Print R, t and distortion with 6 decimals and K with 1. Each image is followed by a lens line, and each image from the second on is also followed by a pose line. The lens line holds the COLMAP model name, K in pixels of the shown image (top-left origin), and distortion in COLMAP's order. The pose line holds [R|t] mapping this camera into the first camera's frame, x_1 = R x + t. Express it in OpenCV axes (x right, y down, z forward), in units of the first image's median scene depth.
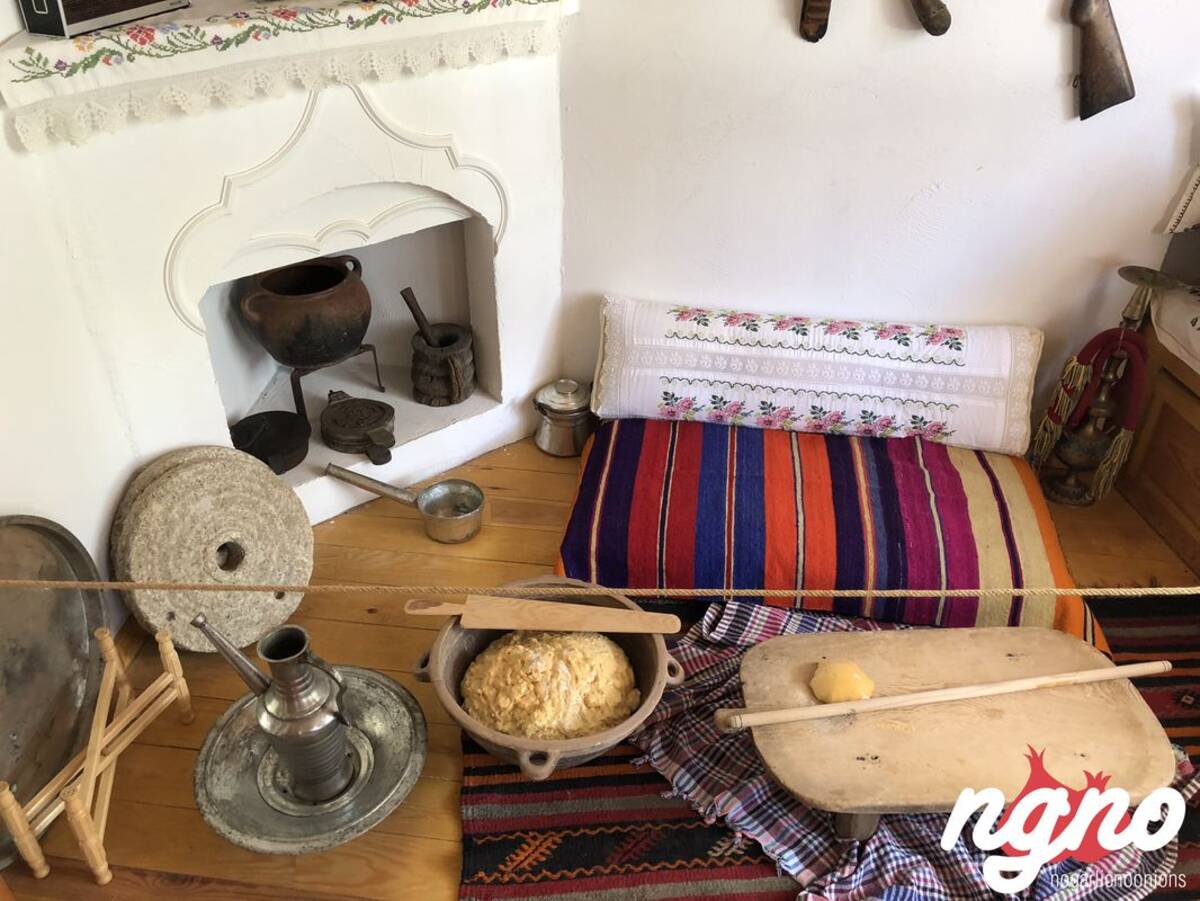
lens RADIAL K [[986.6, 0, 592.1], [0, 986.6, 433.5], [0, 0, 1]] dist [0.039558, -0.043257]
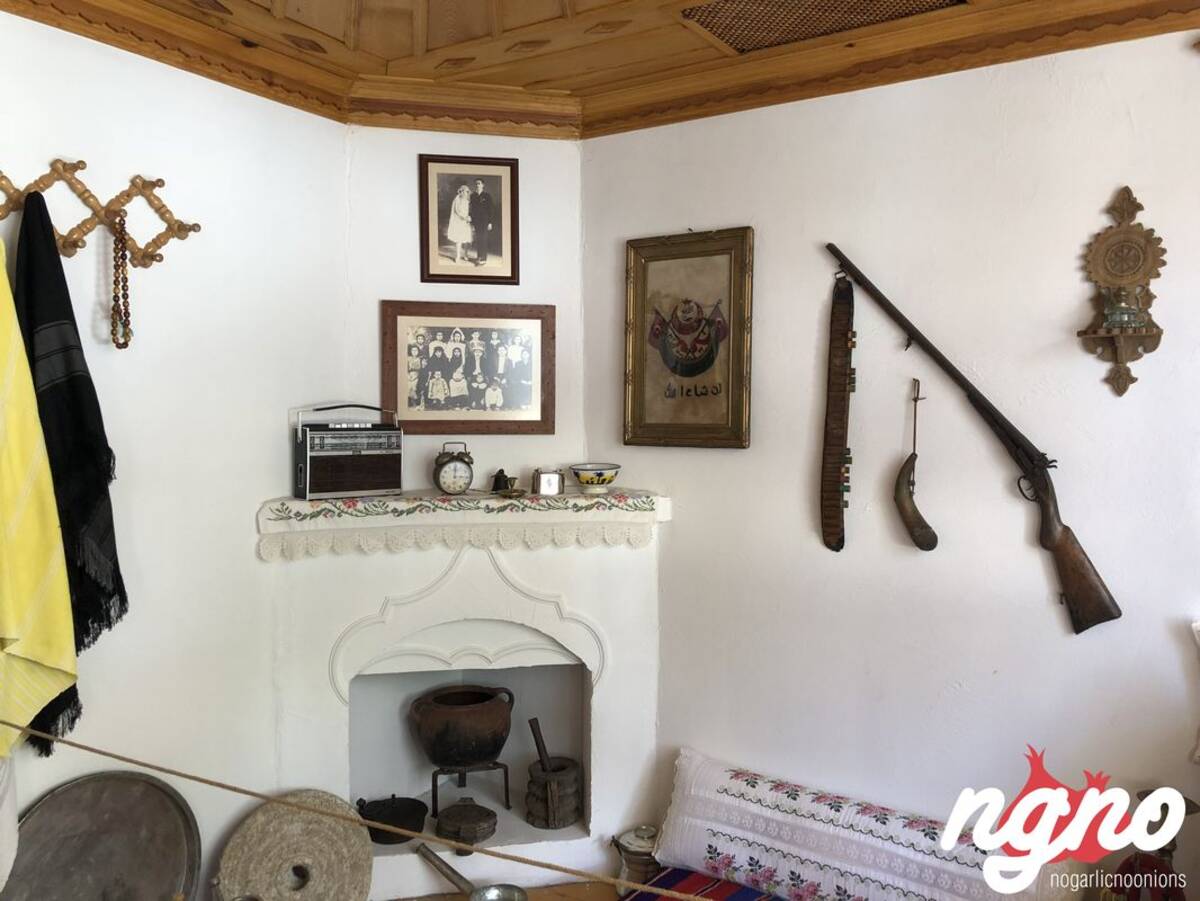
lens RADIAL K [[986.6, 0, 602.8], [0, 986.6, 433.6], [0, 0, 1]] dist [0.039558, -0.043257]
pose [[0.891393, 0.011706, -0.453079, 0.510262], [-0.251374, 0.844592, -0.472733, 0.134207], [0.377133, 0.535283, 0.755806, -0.115259]]
